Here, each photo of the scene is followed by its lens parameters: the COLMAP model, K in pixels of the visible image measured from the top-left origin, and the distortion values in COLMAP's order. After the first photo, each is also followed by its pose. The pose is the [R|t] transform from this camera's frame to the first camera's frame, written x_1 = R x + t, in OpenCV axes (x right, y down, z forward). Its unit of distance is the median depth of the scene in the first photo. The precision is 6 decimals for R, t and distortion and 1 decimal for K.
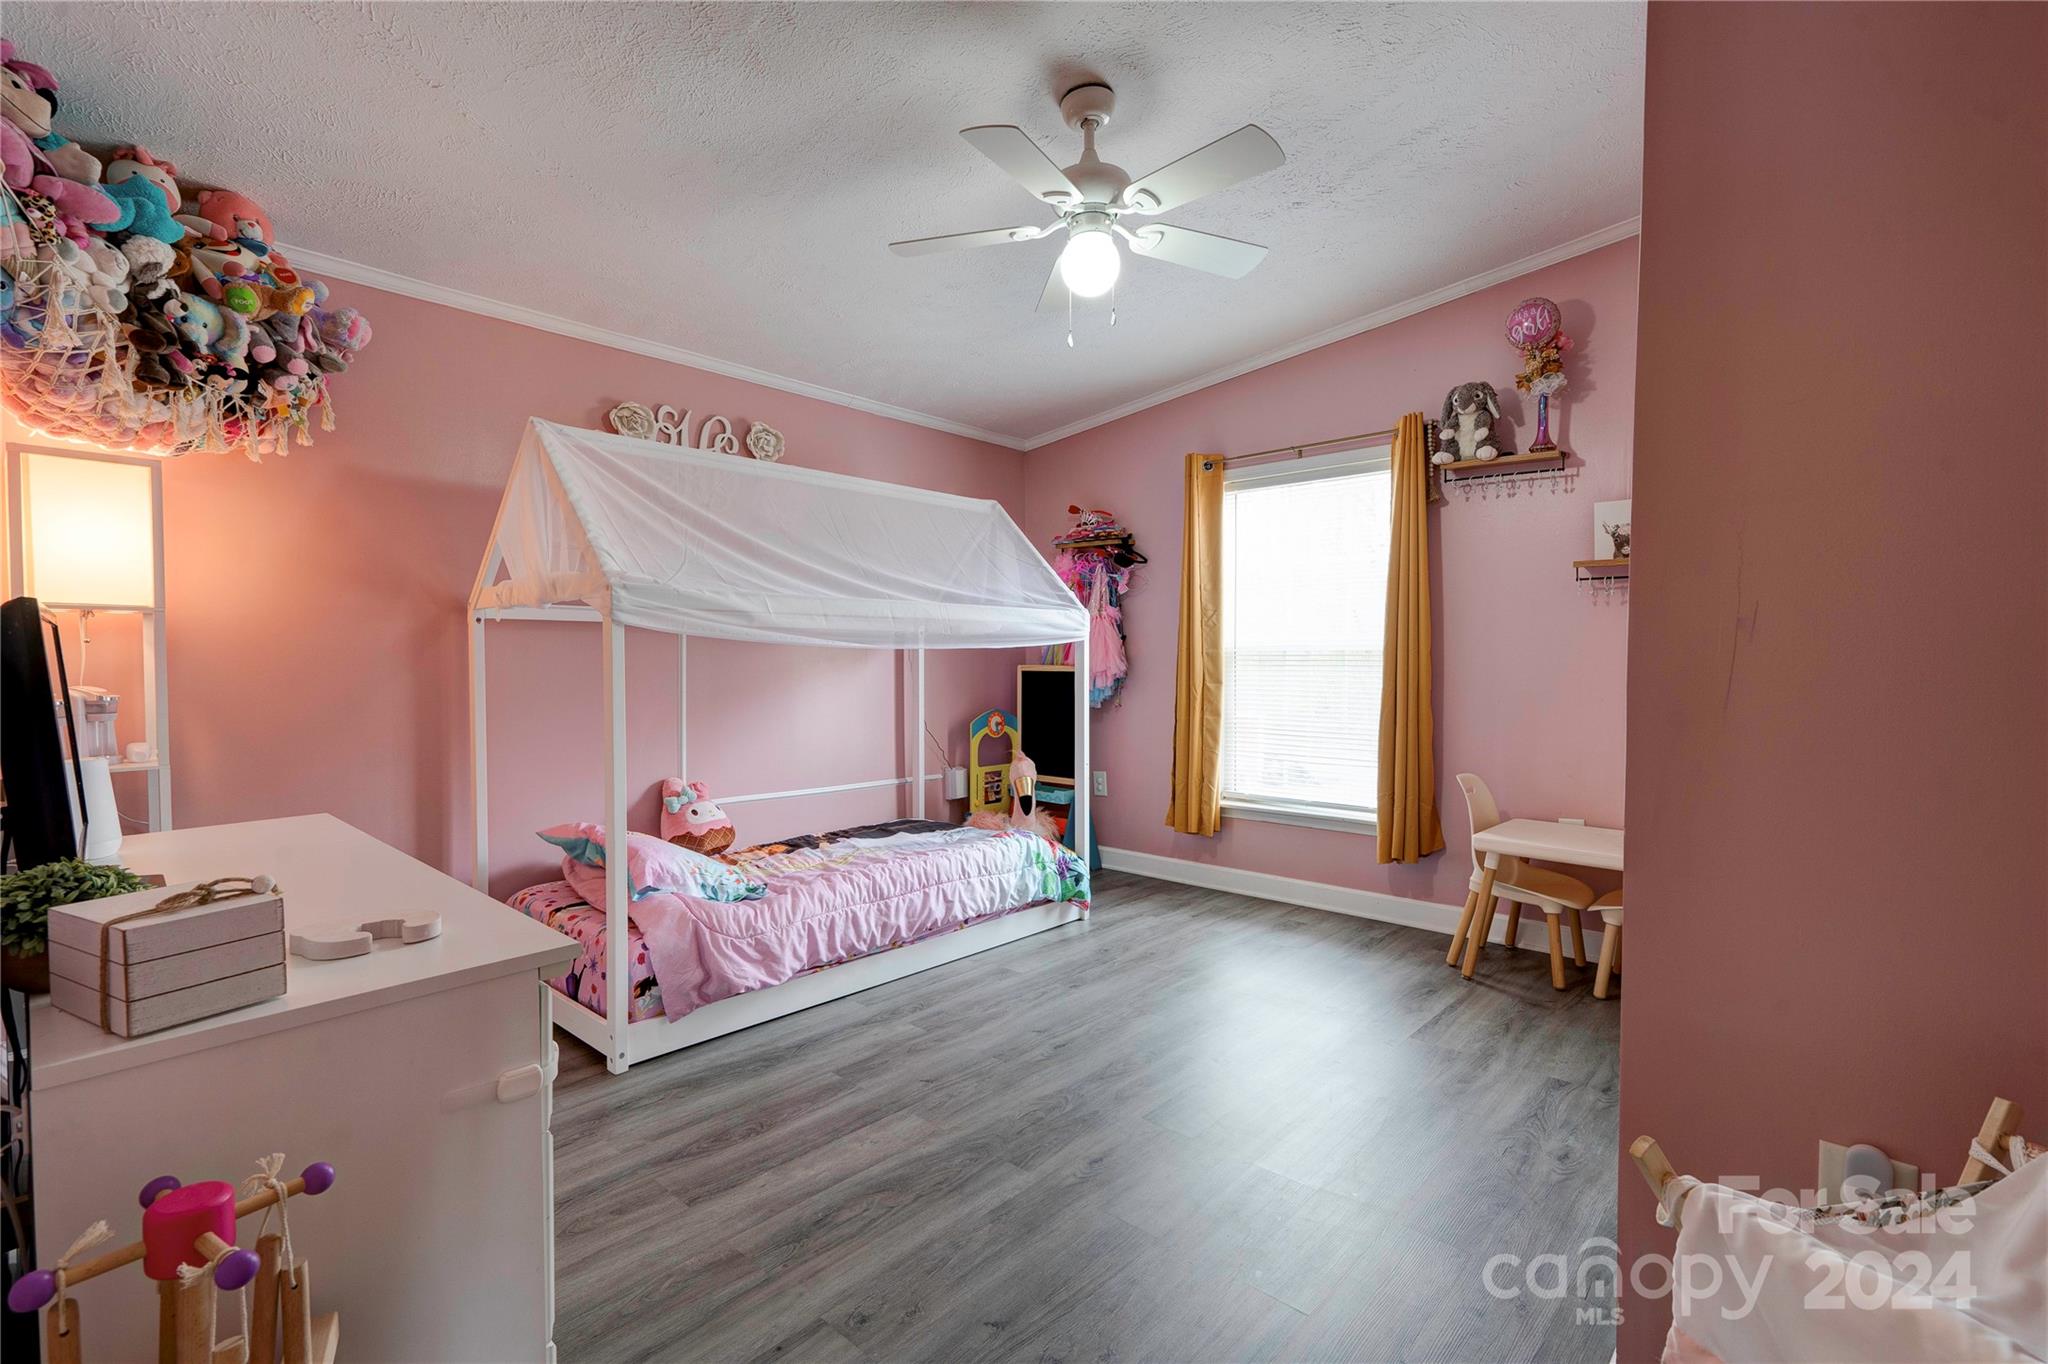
lens RADIAL K [[938.1, 0, 1008.3], [0, 938.1, 676.6], [0, 0, 1]] dist [-0.002912, 0.017428]
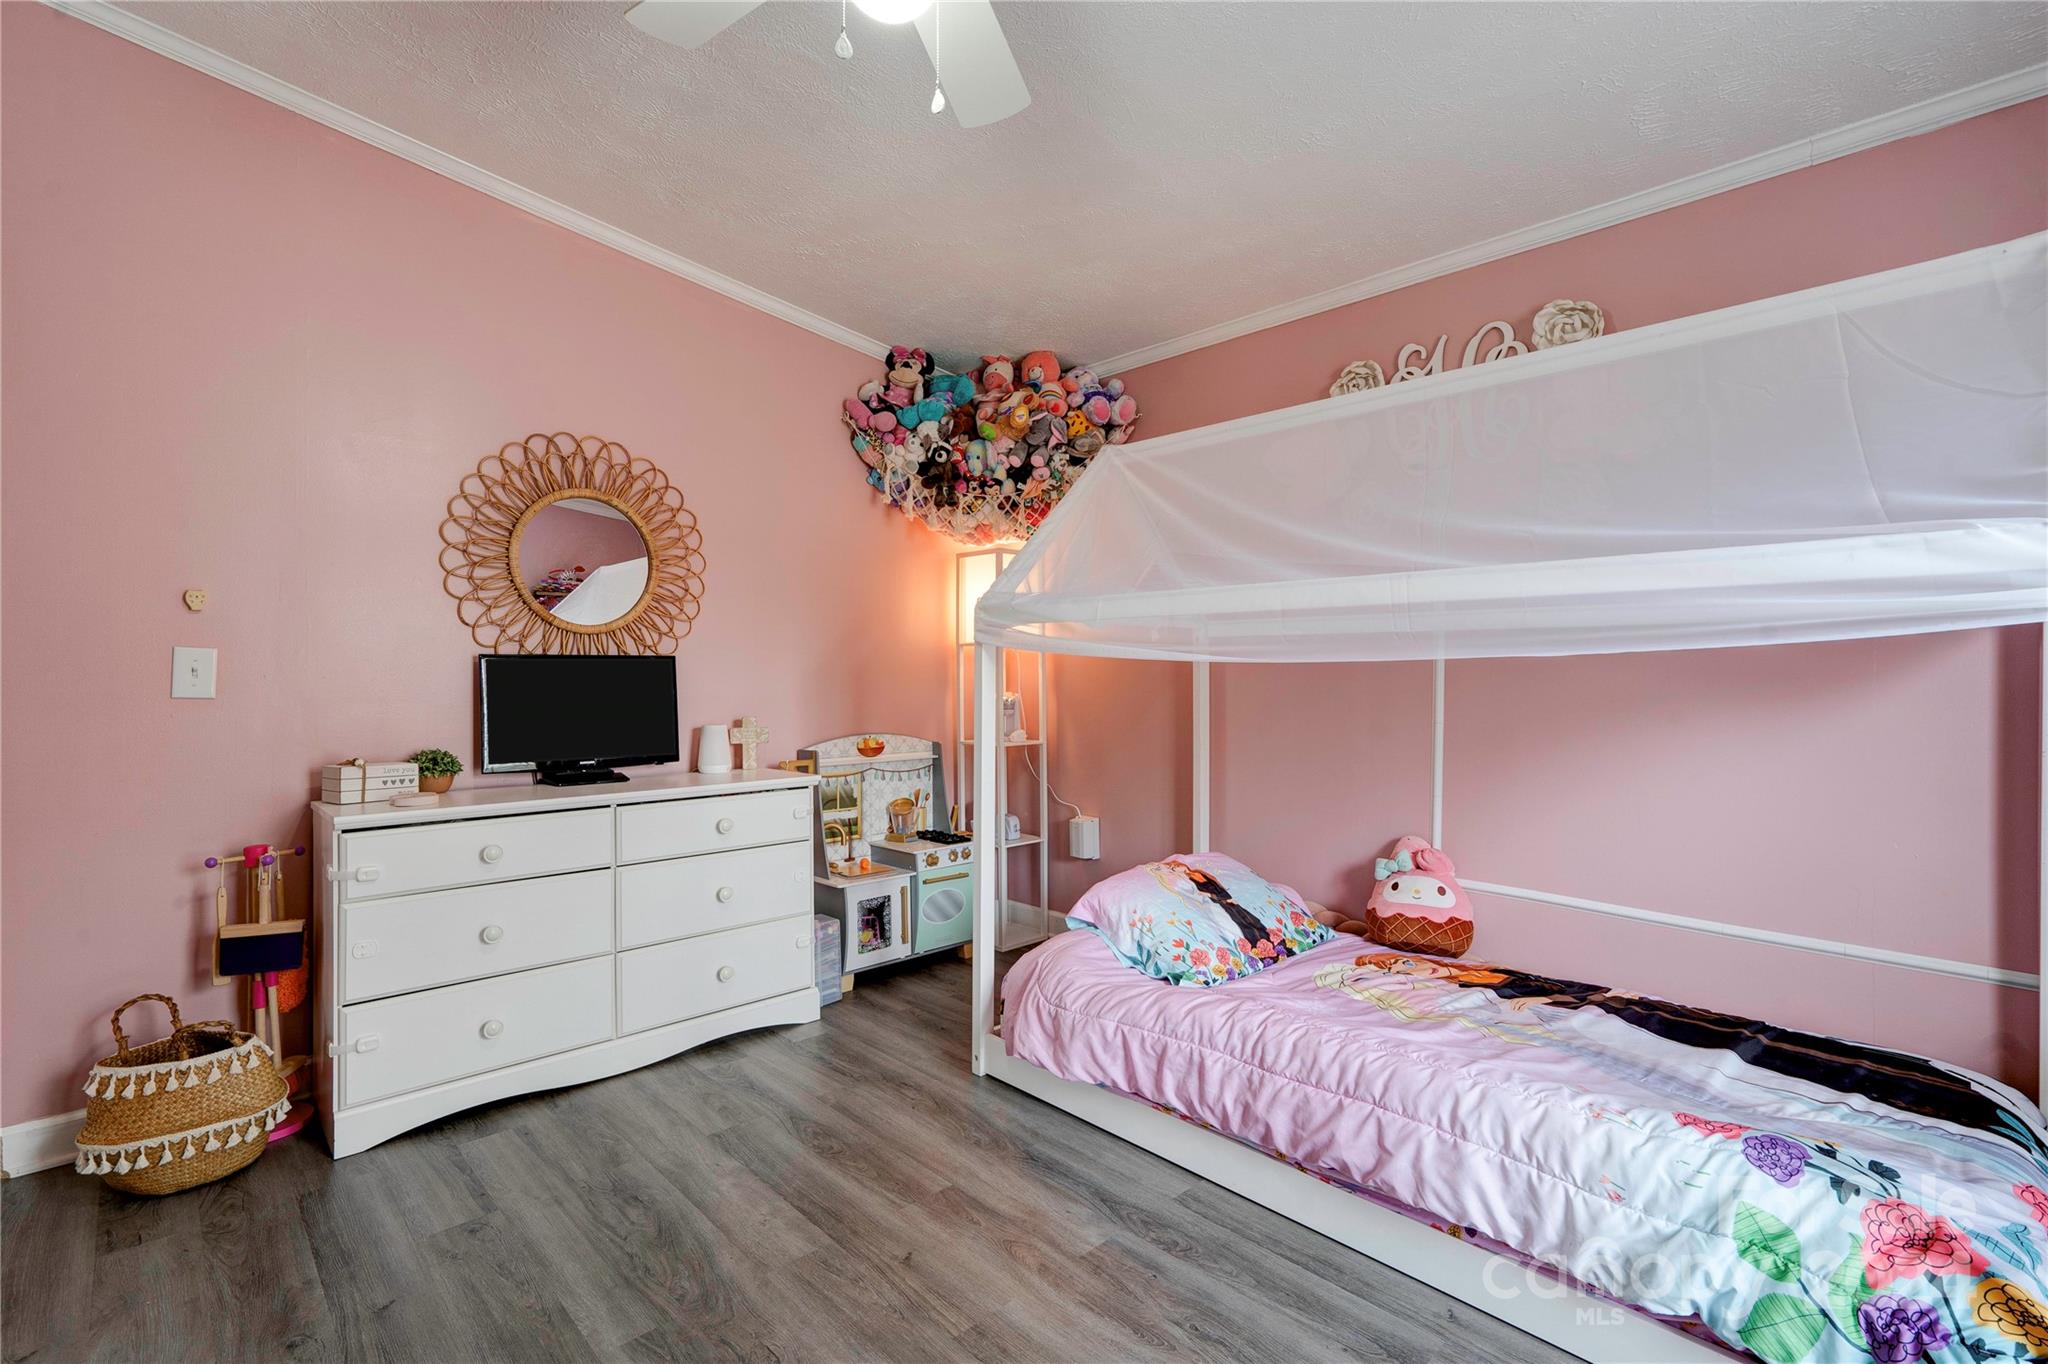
lens RADIAL K [[938.1, 0, 1008.3], [0, 938.1, 676.6], [0, 0, 1]] dist [-0.002912, 0.017428]
pose [[-0.073781, -0.000357, -0.997274, 0.530429], [-0.020103, 0.999797, 0.001129, -0.018312], [0.997072, 0.020132, -0.073773, 0.939384]]
